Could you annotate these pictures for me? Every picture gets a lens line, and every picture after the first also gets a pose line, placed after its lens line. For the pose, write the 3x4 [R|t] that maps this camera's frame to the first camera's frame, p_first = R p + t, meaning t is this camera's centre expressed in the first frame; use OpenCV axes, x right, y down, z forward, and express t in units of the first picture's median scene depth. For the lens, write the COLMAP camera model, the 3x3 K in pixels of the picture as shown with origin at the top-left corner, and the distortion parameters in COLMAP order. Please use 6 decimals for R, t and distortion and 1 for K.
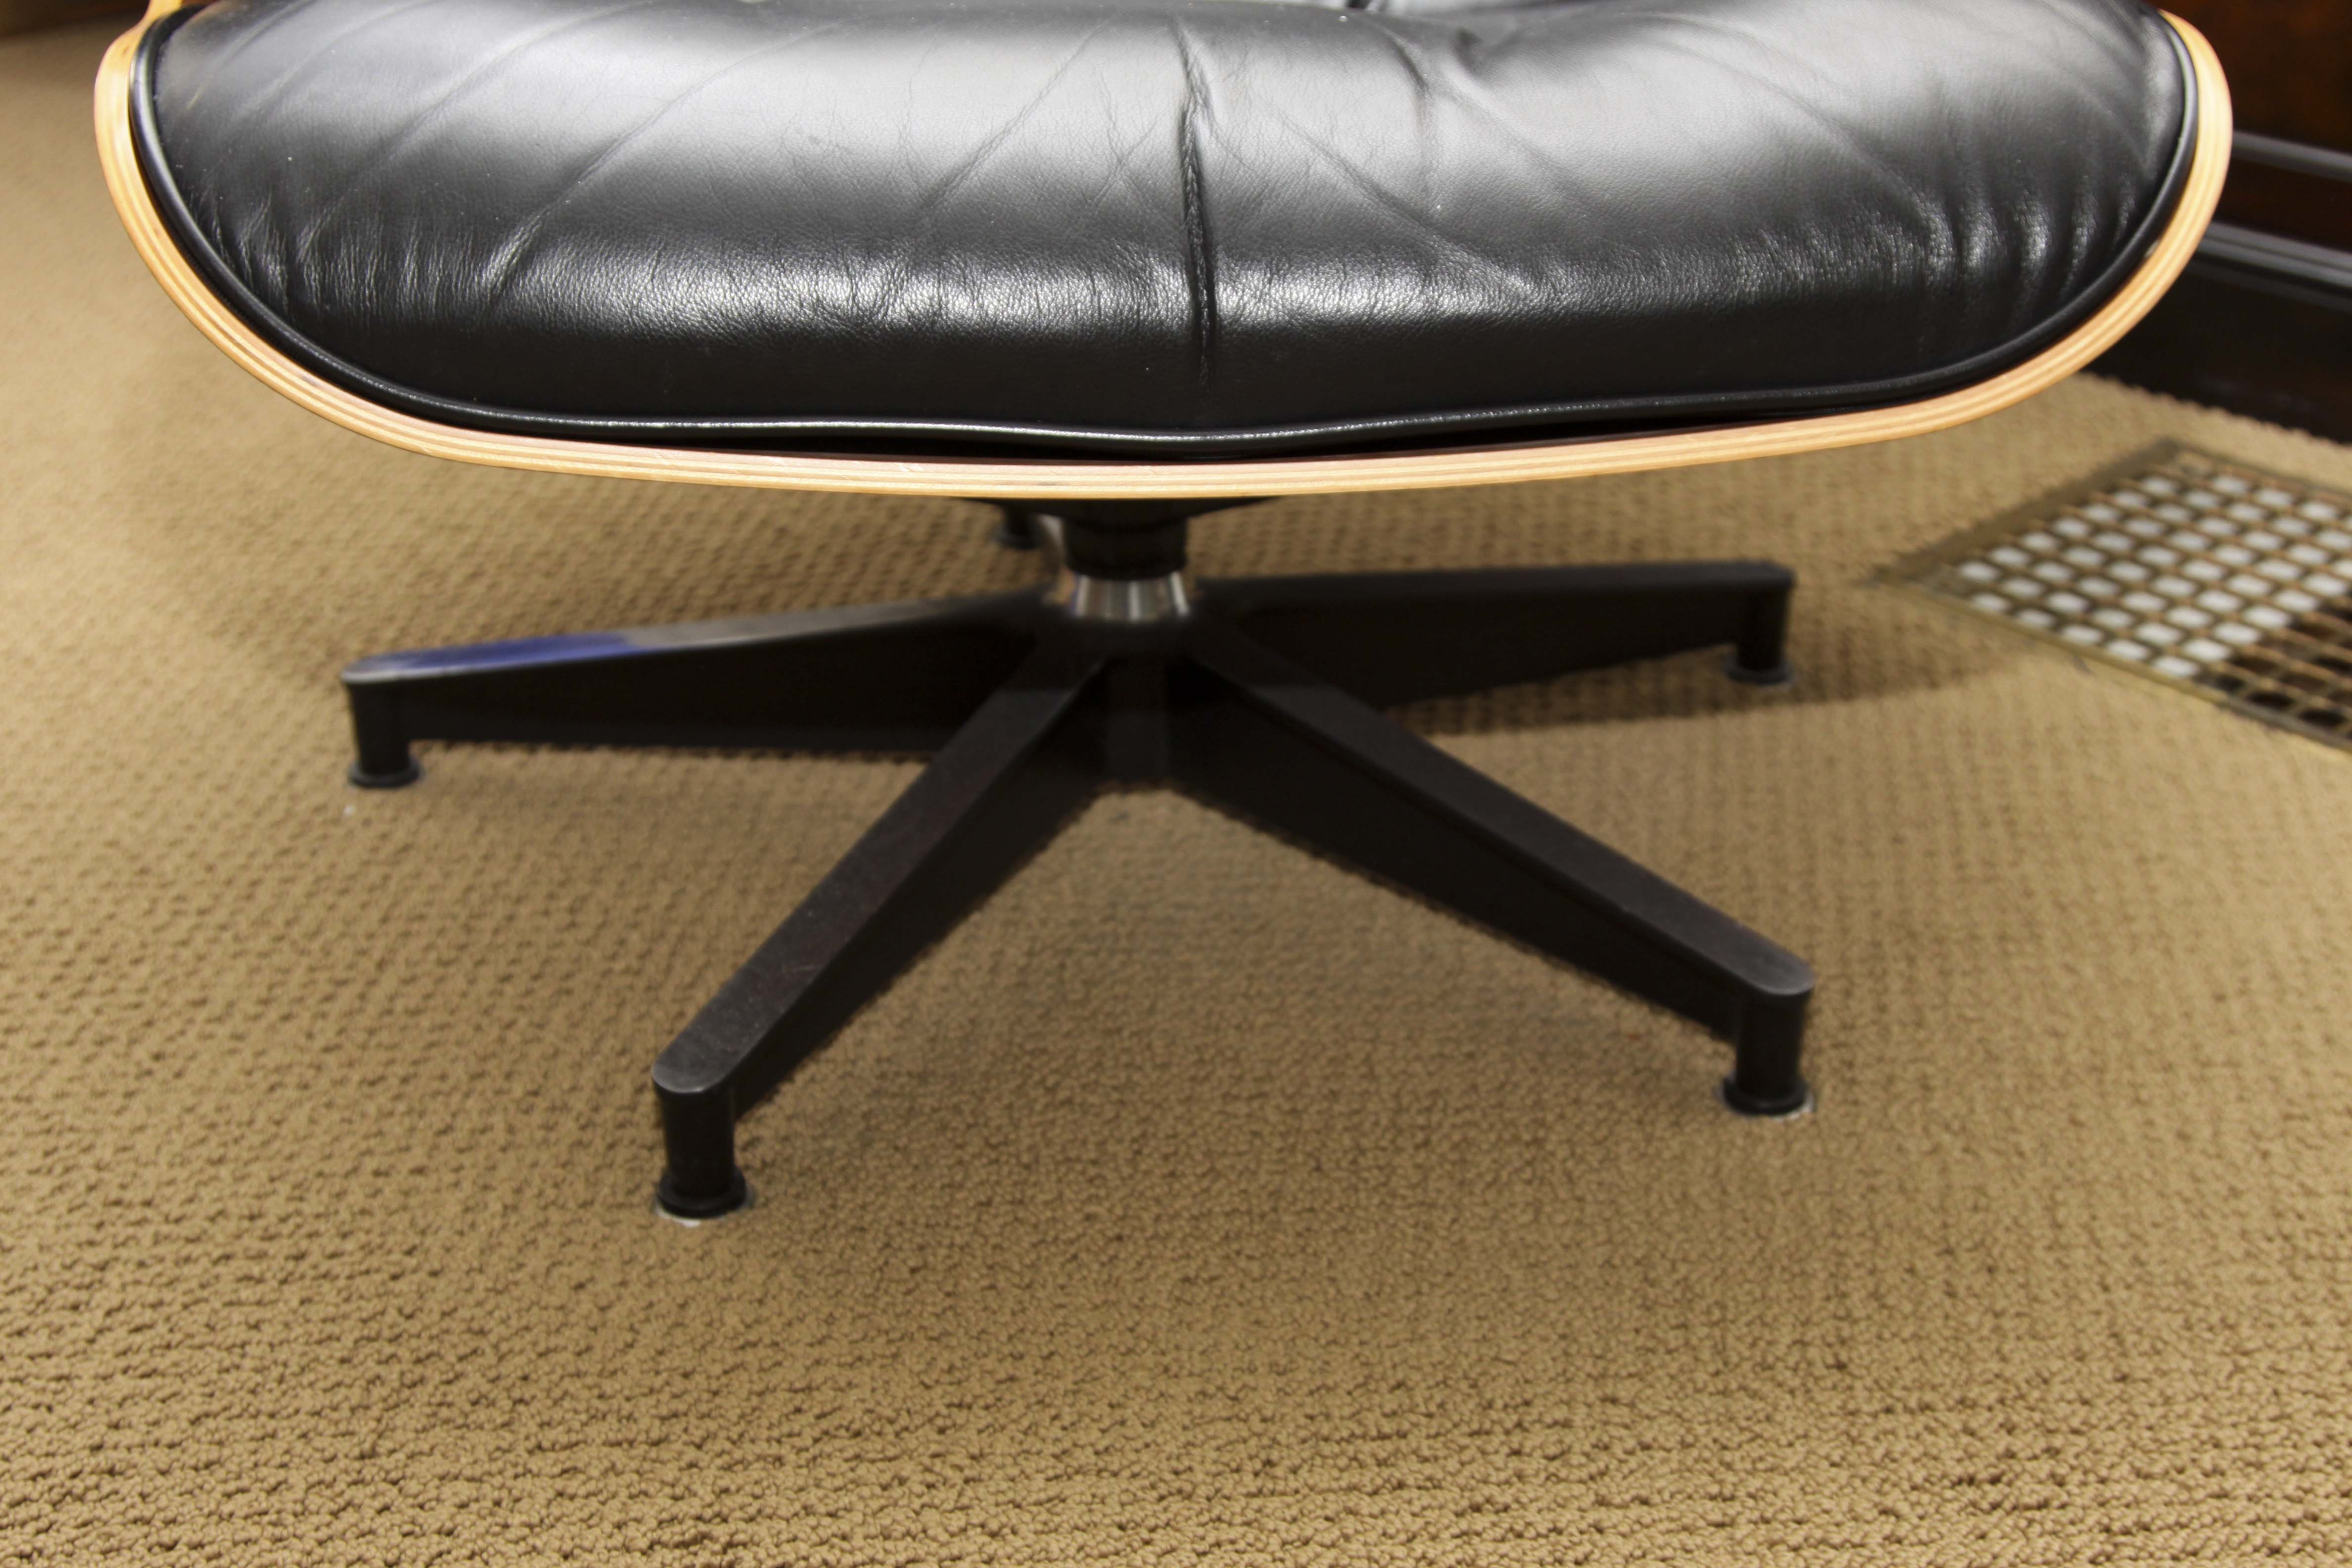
lens RADIAL K [[3438.7, 0, 1246.7], [0, 3438.7, 765.0], [0, 0, 1]] dist [-0.025032, 0.000000]
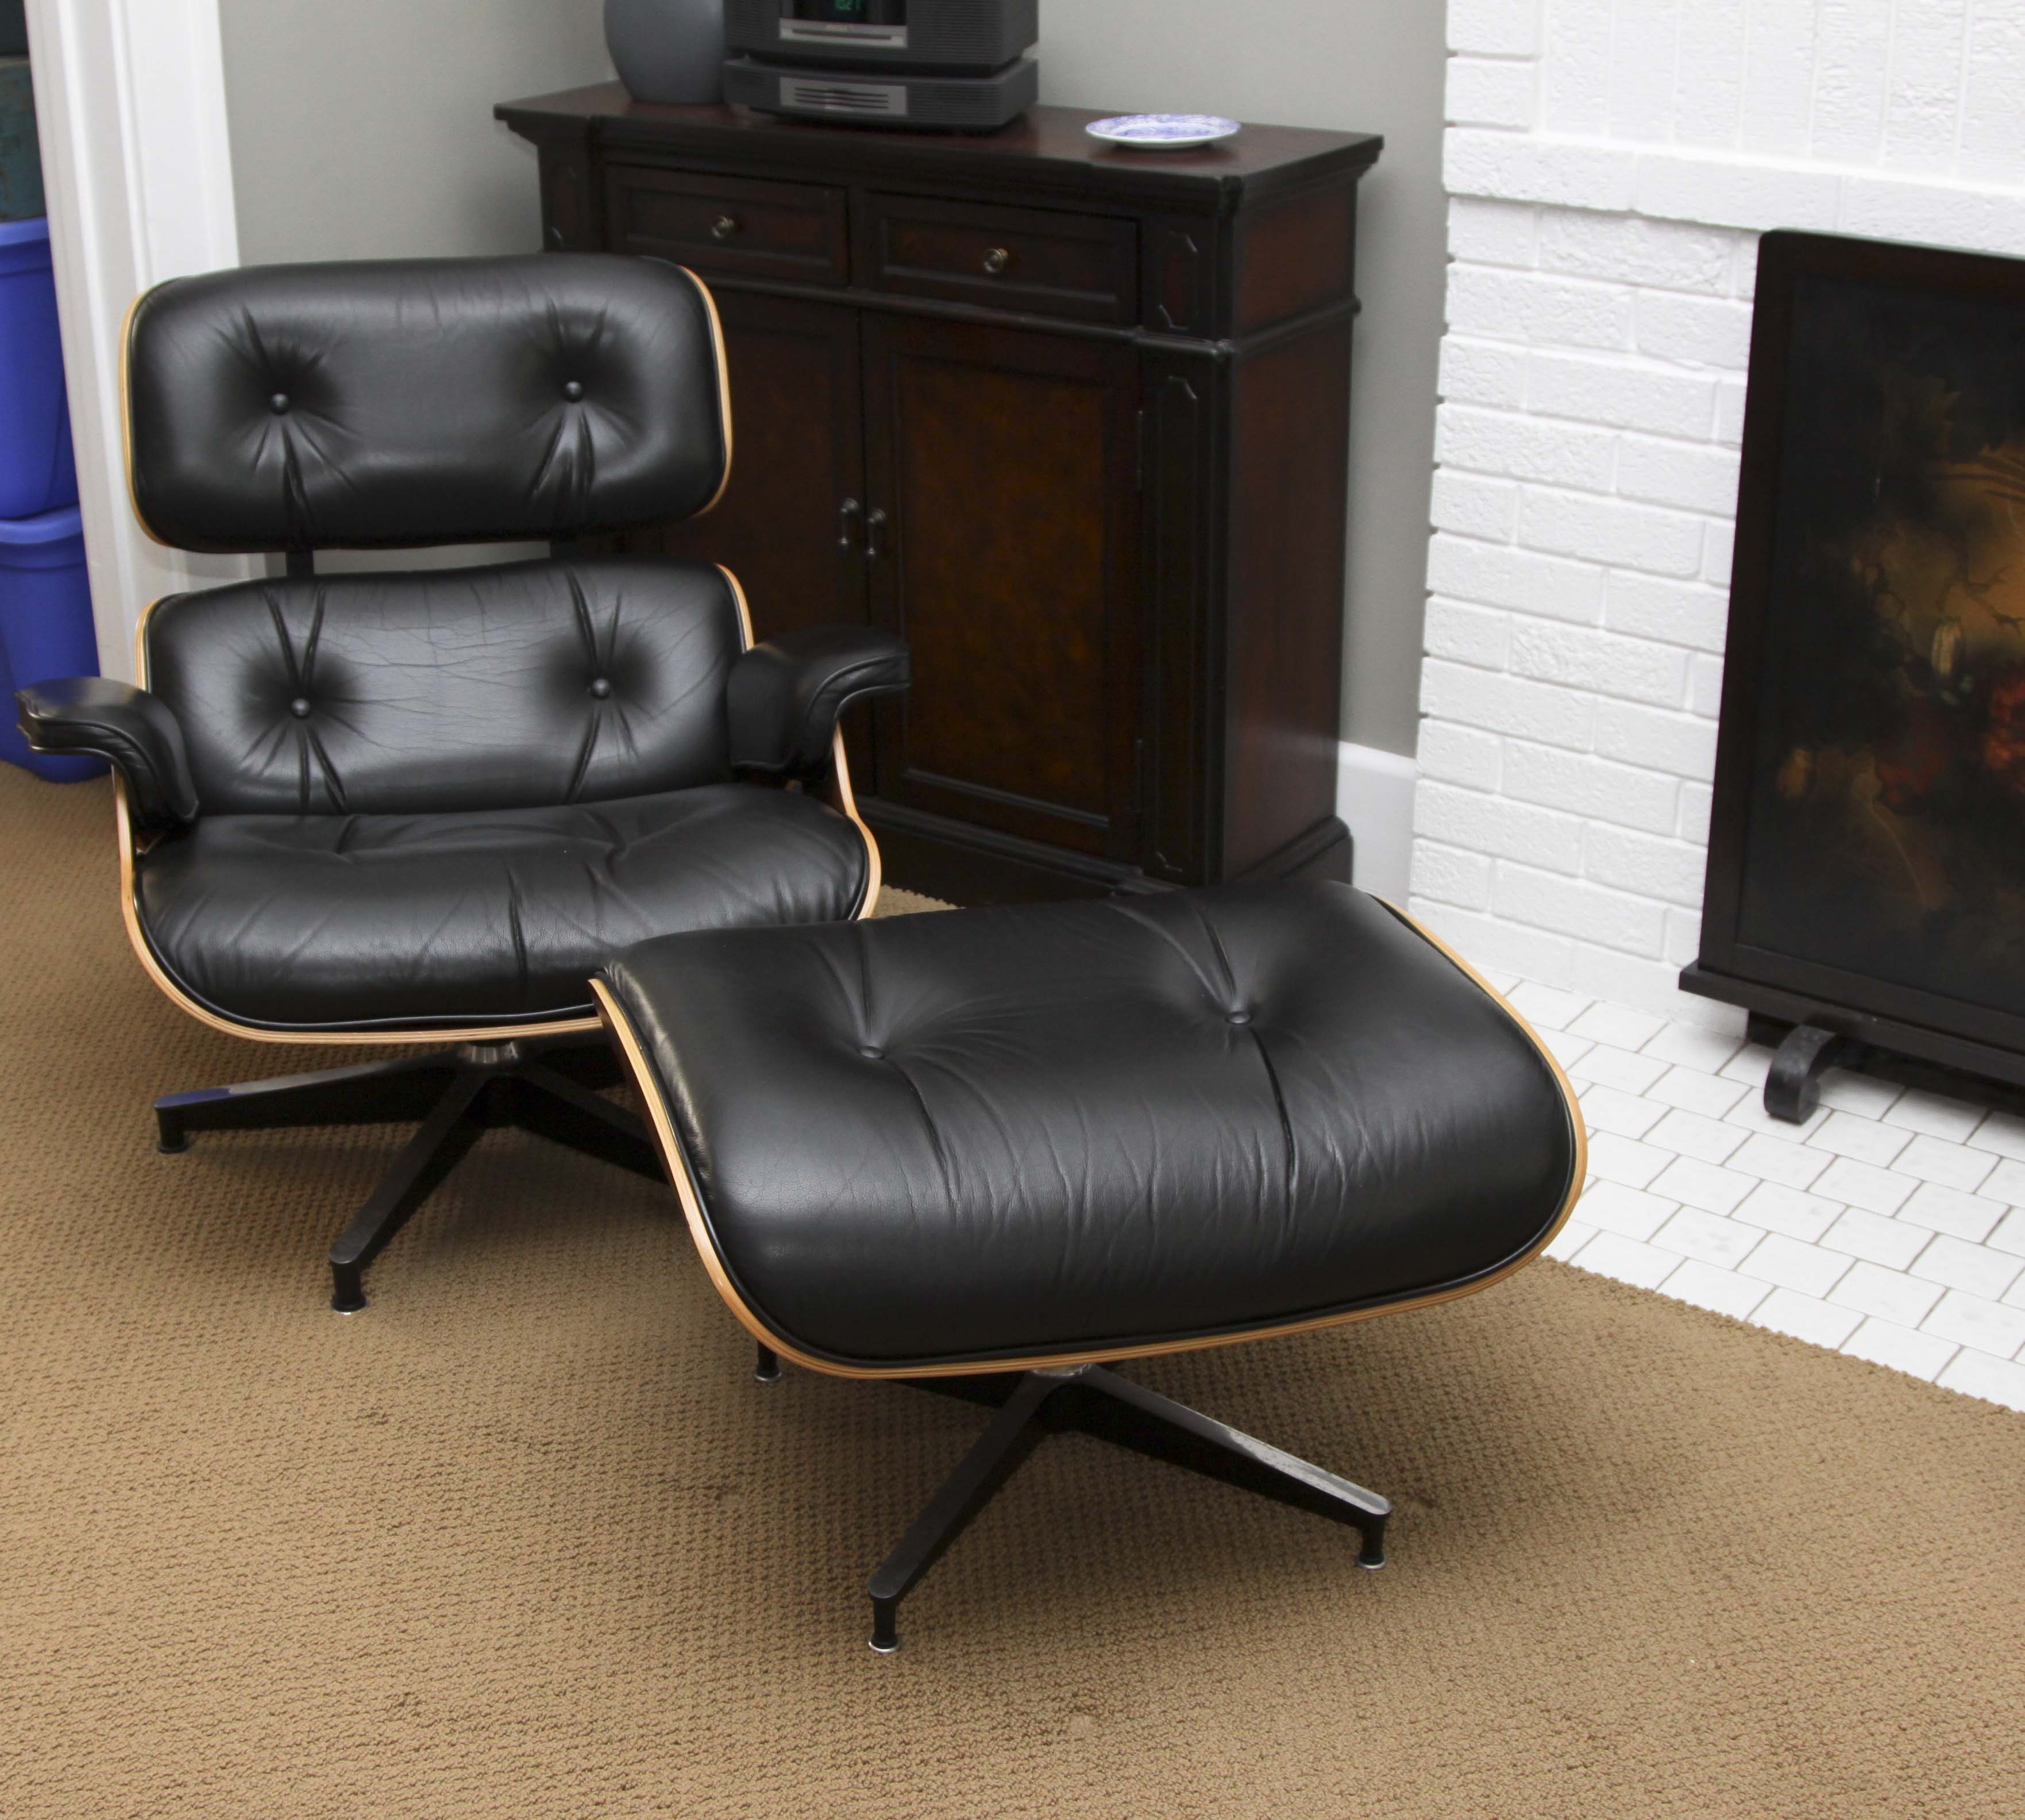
lens RADIAL K [[2834.1, 0, 996.7], [0, 2834.1, 927.1], [0, 0, 1]] dist [-0.139297, 0.000000]
pose [[0.984766, -0.062714, 0.162181, -0.001988], [0.068631, 0.997156, -0.031135, -0.060215], [-0.159767, 0.041791, 0.986270, -1.200902]]
